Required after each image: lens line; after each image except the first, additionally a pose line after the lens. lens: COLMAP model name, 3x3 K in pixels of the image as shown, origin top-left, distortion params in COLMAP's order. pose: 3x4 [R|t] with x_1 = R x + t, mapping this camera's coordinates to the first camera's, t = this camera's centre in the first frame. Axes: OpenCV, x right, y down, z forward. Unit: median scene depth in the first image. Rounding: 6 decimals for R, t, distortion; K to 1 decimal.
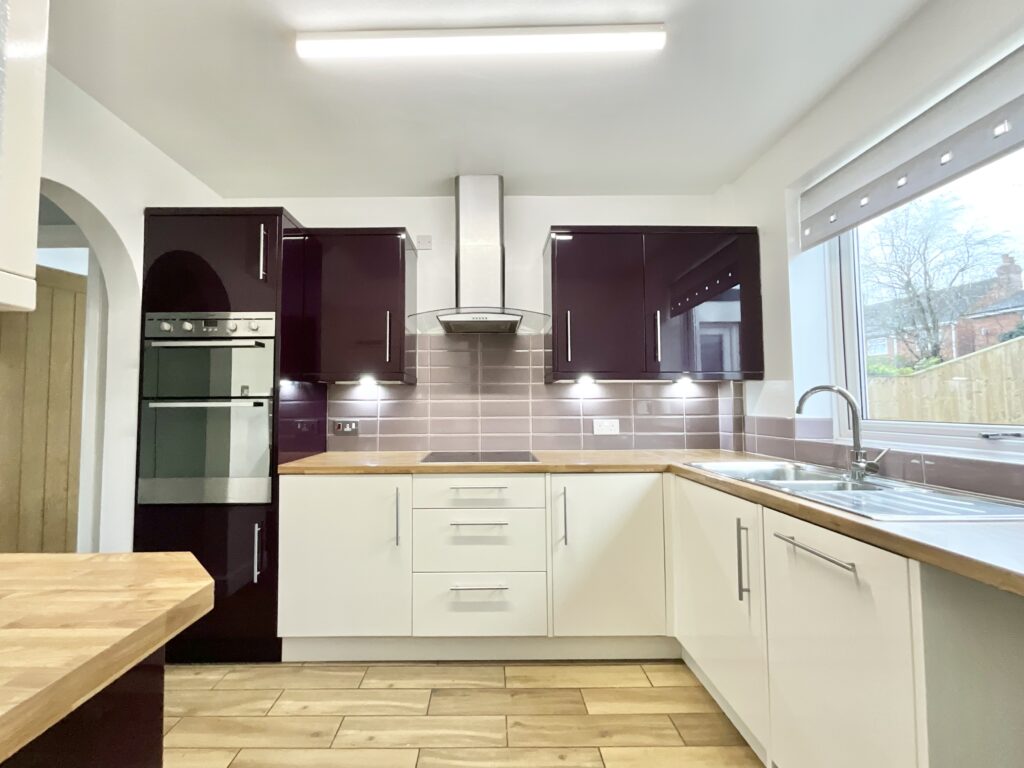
lens RADIAL K [[439.5, 0, 507.1], [0, 439.5, 385.8], [0, 0, 1]] dist [-0.002439, 0.000013]
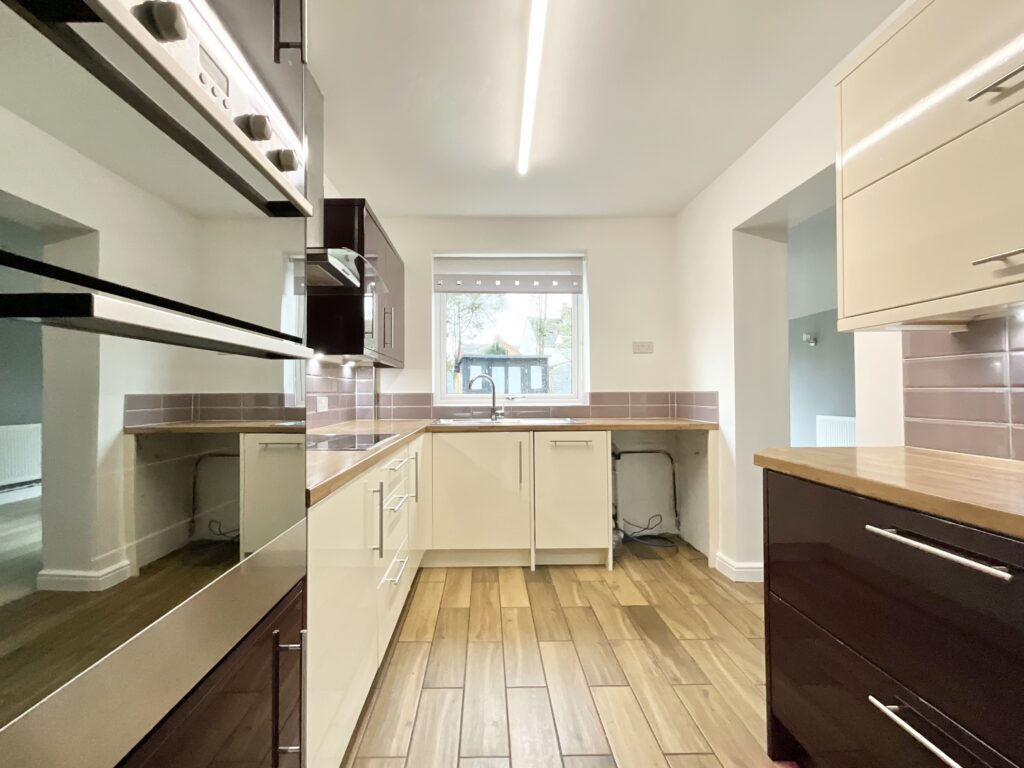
lens RADIAL K [[417.4, 0, 495.7], [0, 417.4, 386.4], [0, 0, 1]] dist [-0.000875, -0.000036]
pose [[0.012832, 0.019136, 0.999735, -0.940312], [-0.043720, 0.998871, -0.018559, 0.069645], [-0.998961, -0.043470, 0.013654, 0.780443]]
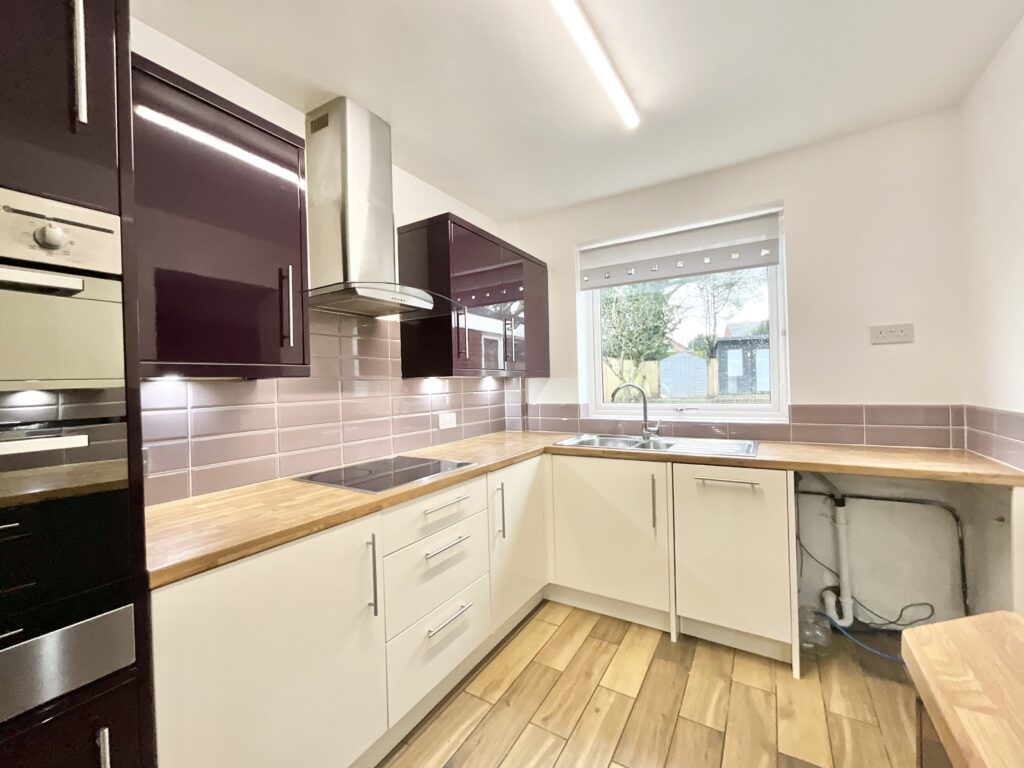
lens RADIAL K [[412.1, 0, 516.6], [0, 412.1, 385.8], [0, 0, 1]] dist [0.002531, 0.000482]
pose [[0.537119, -0.013804, 0.843394, -0.655171], [-0.018951, 0.999416, 0.028427, -0.024304], [-0.843294, -0.031252, 0.536543, 0.457111]]
